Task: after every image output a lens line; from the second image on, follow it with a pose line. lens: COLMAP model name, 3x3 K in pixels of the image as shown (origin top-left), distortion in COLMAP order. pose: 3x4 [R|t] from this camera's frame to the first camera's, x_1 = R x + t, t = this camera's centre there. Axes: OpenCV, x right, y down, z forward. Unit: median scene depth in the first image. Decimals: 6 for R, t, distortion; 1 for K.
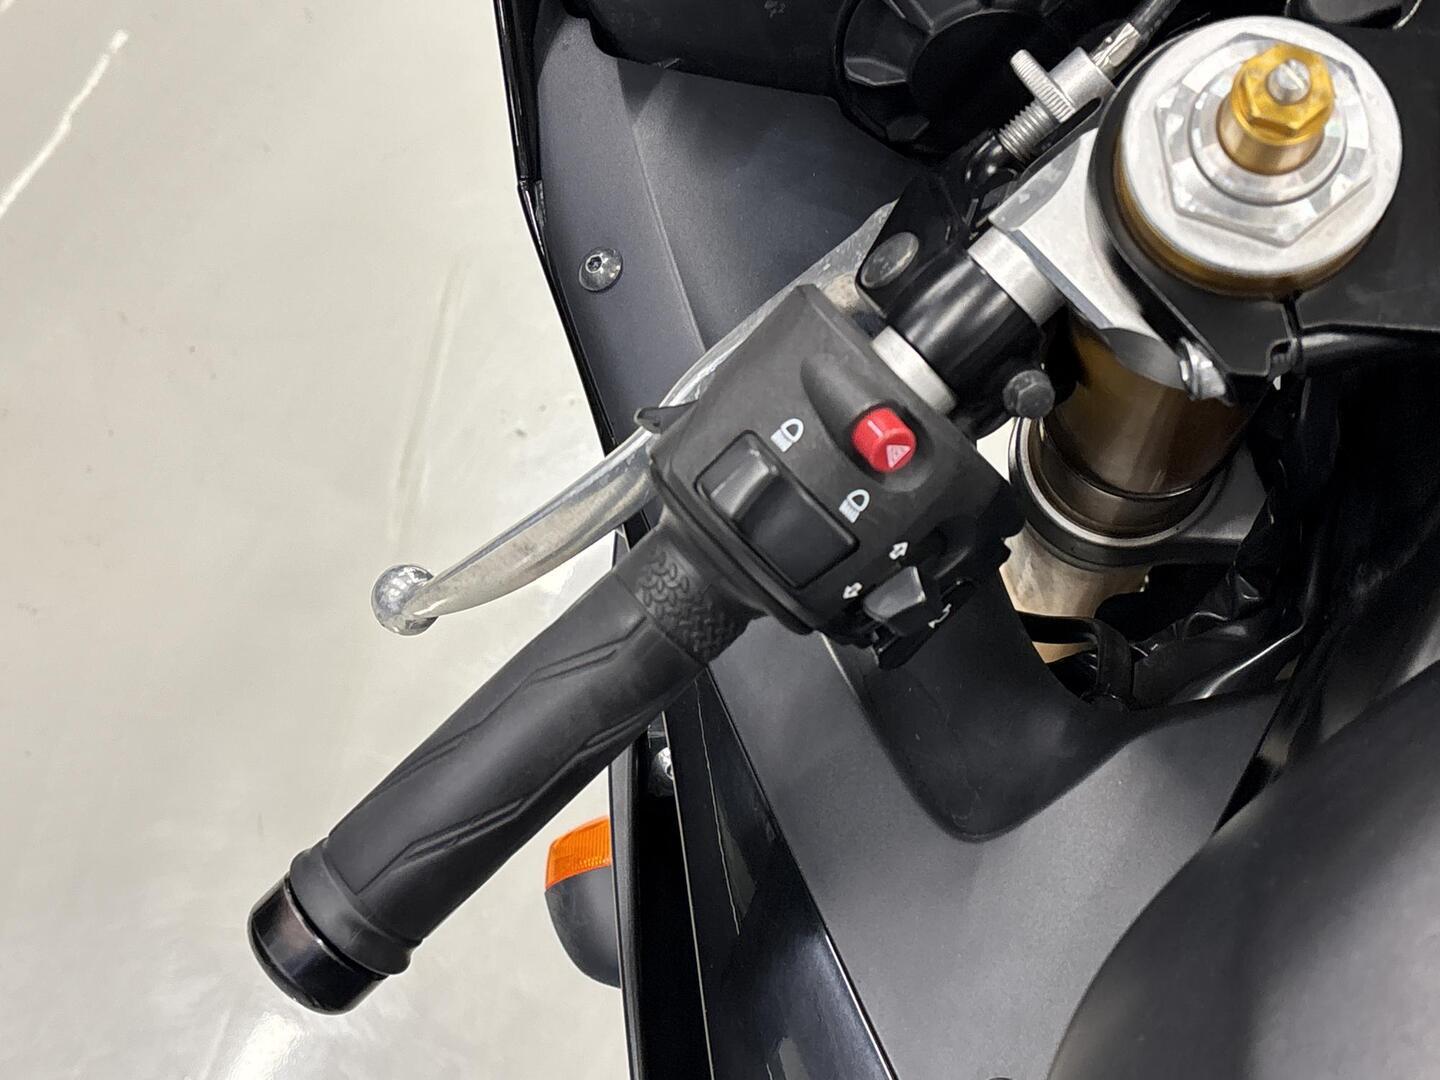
lens RADIAL K [[2181.7, 0, 718.2], [0, 2181.7, 545.5], [0, 0, 1]] dist [0.268224, 0.000000]
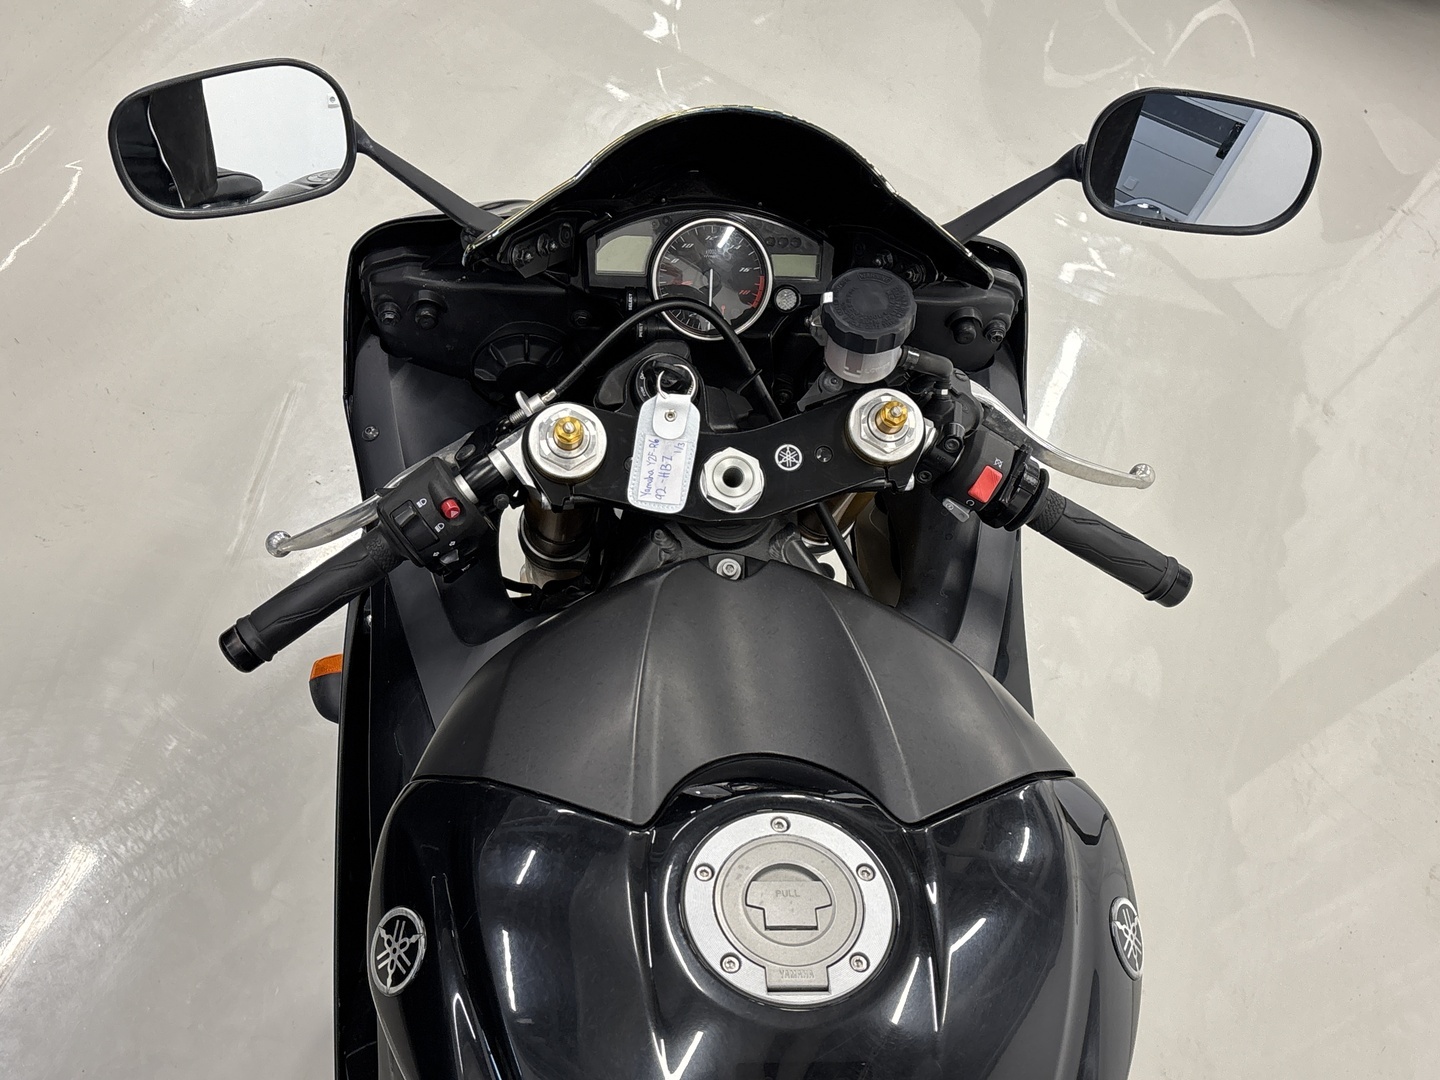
lens RADIAL K [[1535.2, 0, 724.7], [0, 1535.2, 536.6], [0, 0, 1]] dist [0.087601, 0.000000]
pose [[0.974169, 0.136536, 0.179870, 0.059469], [-0.129722, 0.990331, -0.049169, 0.047748], [-0.184844, 0.024566, 0.982461, -1.203963]]
